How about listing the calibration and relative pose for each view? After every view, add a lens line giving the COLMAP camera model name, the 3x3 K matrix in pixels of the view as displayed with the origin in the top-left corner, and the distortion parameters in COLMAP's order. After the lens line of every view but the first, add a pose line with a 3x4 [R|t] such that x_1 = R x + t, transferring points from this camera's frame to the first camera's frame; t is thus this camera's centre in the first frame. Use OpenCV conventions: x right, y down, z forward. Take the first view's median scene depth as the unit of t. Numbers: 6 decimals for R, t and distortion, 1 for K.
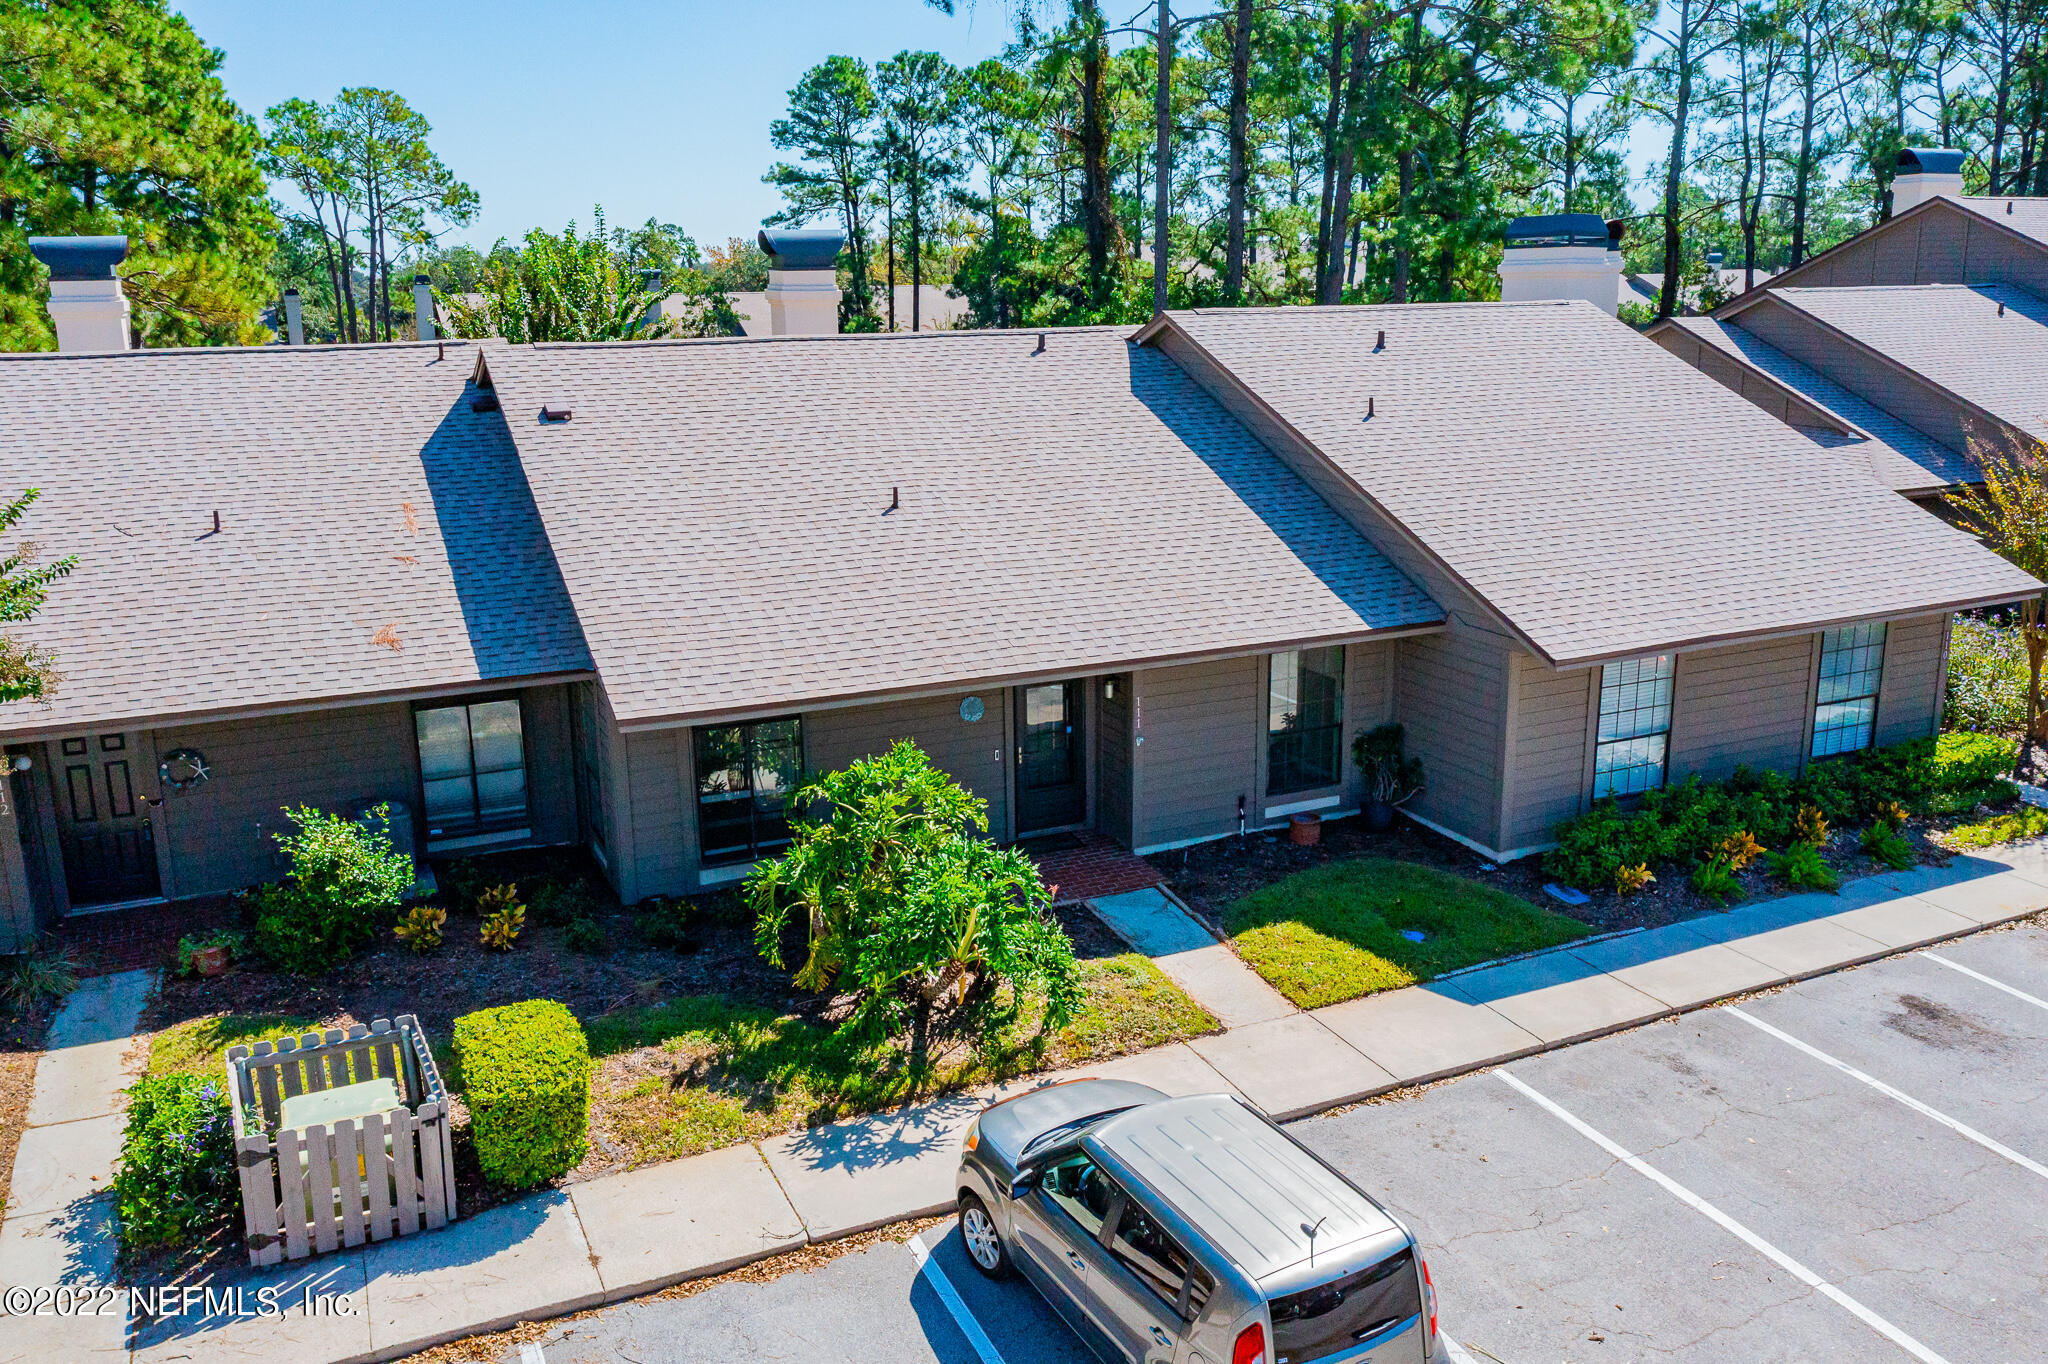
lens RADIAL K [[1629.5, 0, 1024.0], [0, 1629.5, 682.0], [0, 0, 1]] dist [-0.009553, -0.000321]
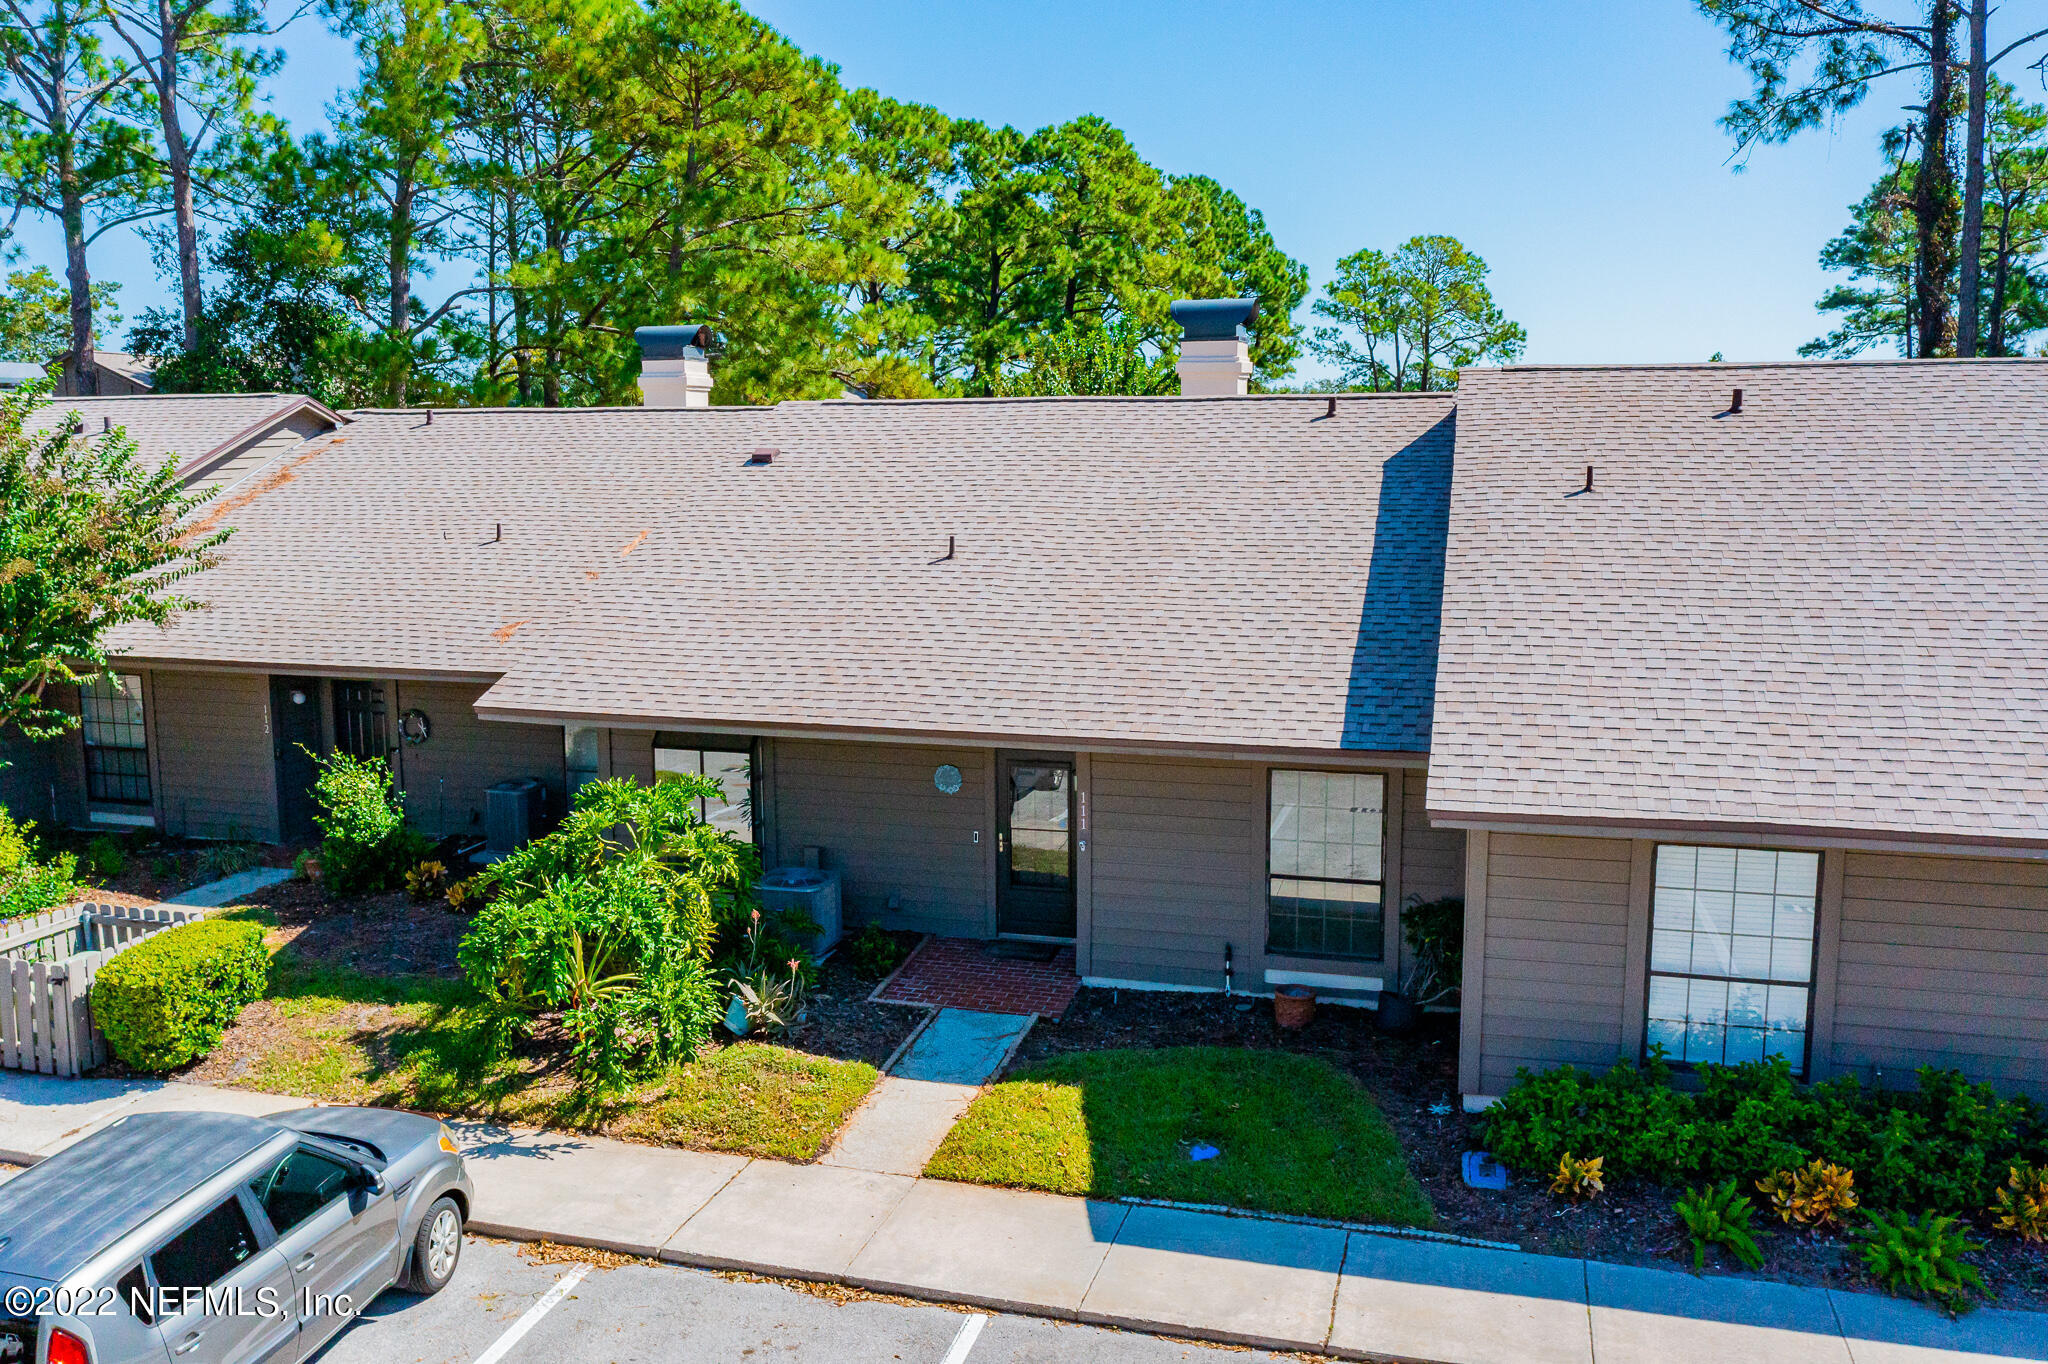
lens RADIAL K [[1629.5, 0, 1024.0], [0, 1629.5, 682.0], [0, 0, 1]] dist [-0.009553, -0.000321]
pose [[0.753780, 0.106028, -0.648516, 0.652341], [-0.165377, 0.985741, -0.031058, -0.017344], [0.635976, 0.130660, 0.760567, 0.372852]]
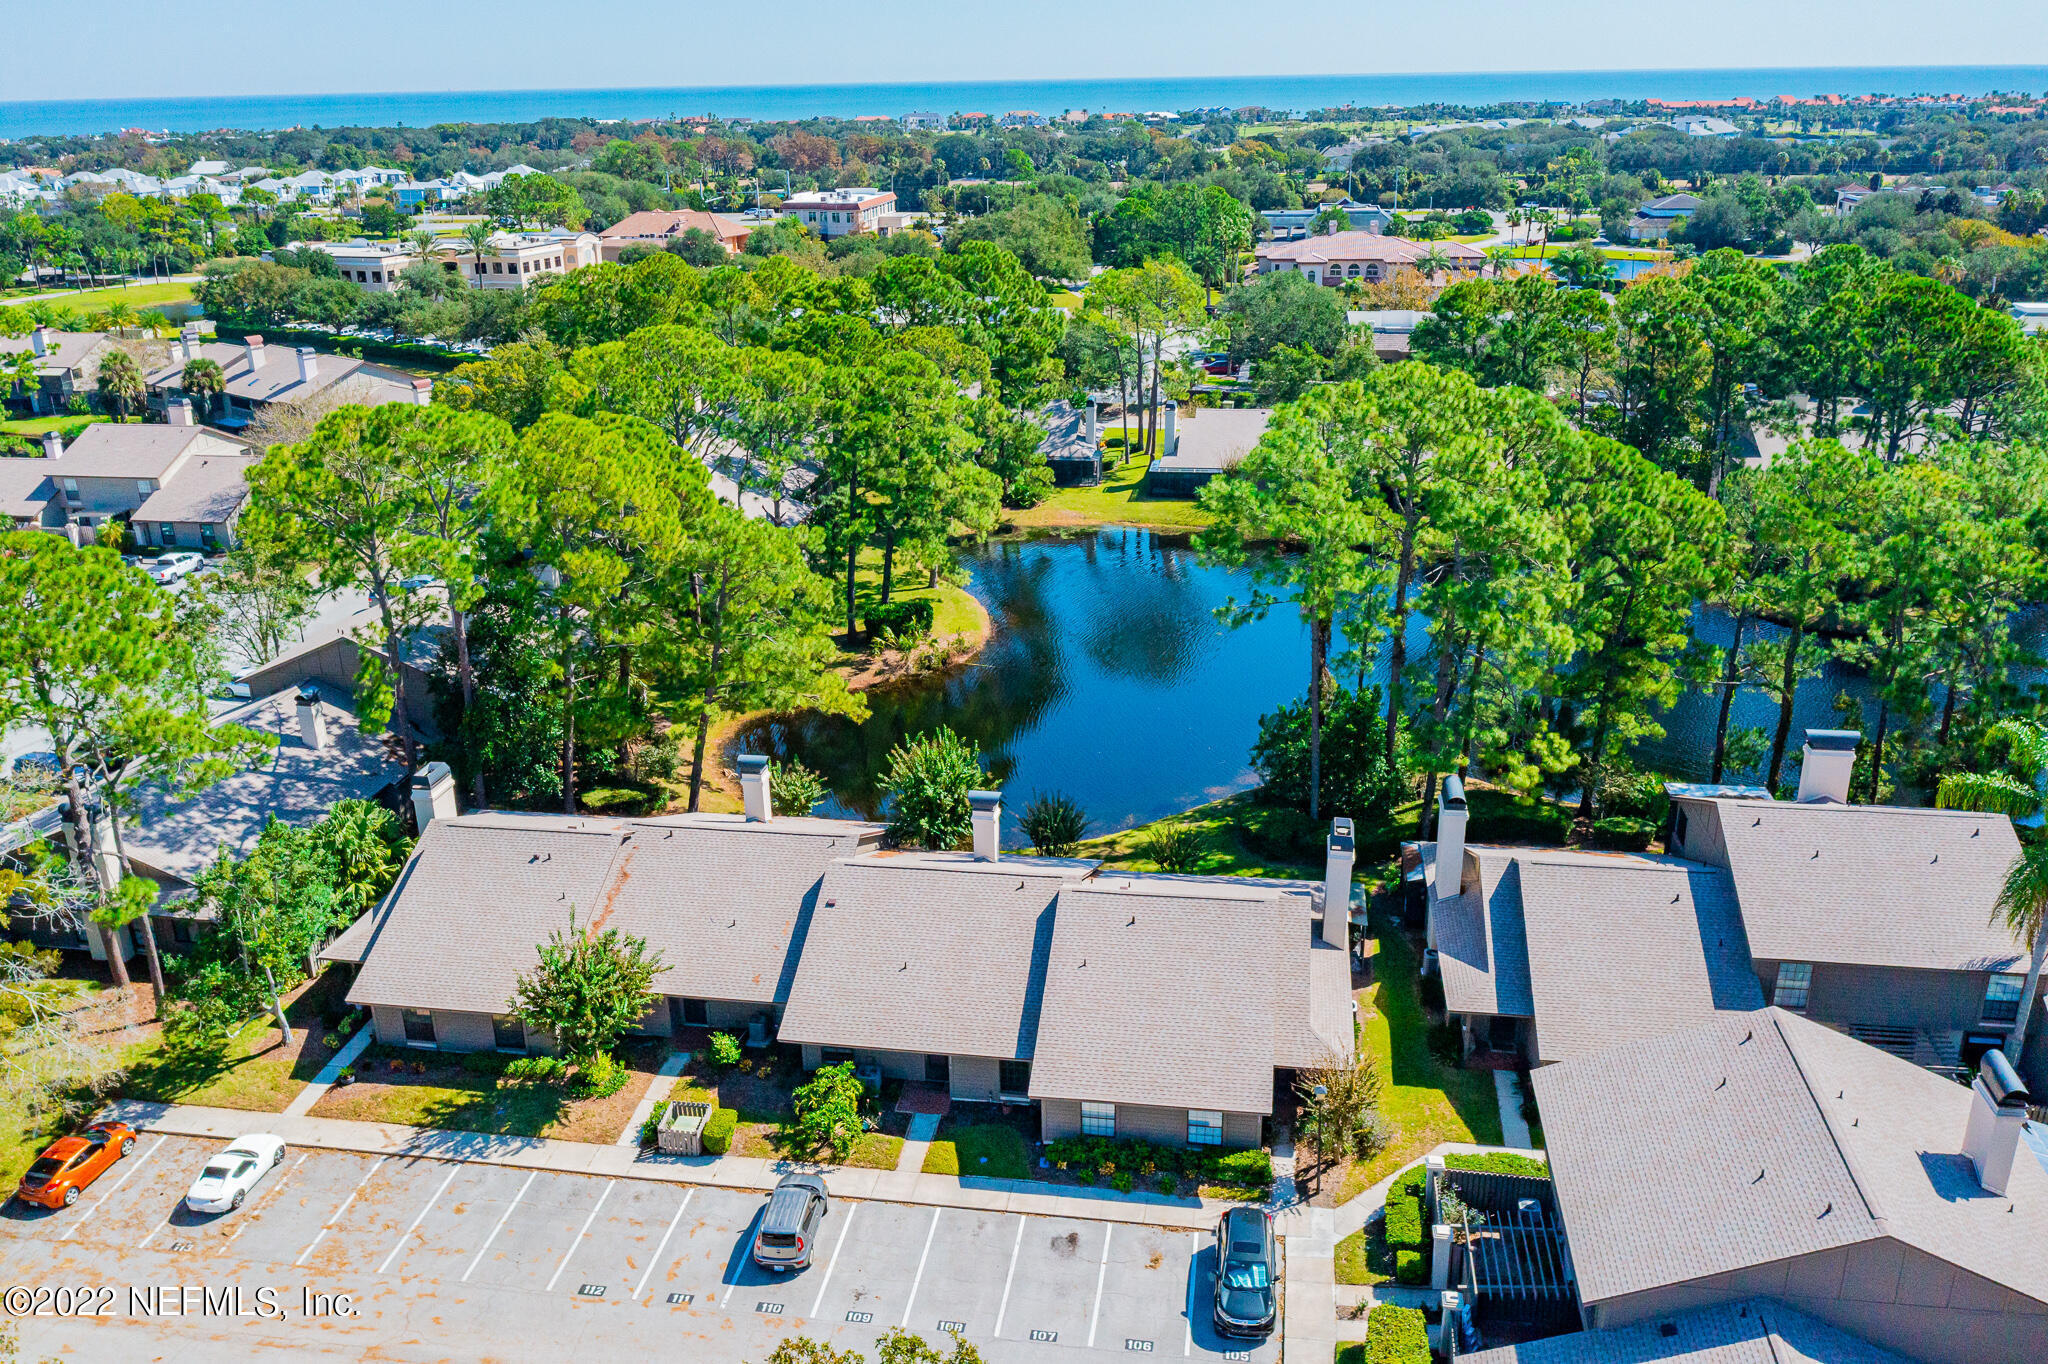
lens RADIAL K [[1629.5, 0, 1024.0], [0, 1629.5, 682.0], [0, 0, 1]] dist [-0.009553, -0.000321]
pose [[0.828943, 0.198709, -0.522846, 1.867927], [-0.132316, 0.977901, 0.161874, -1.350395], [0.543457, -0.065004, 0.836916, -1.657421]]
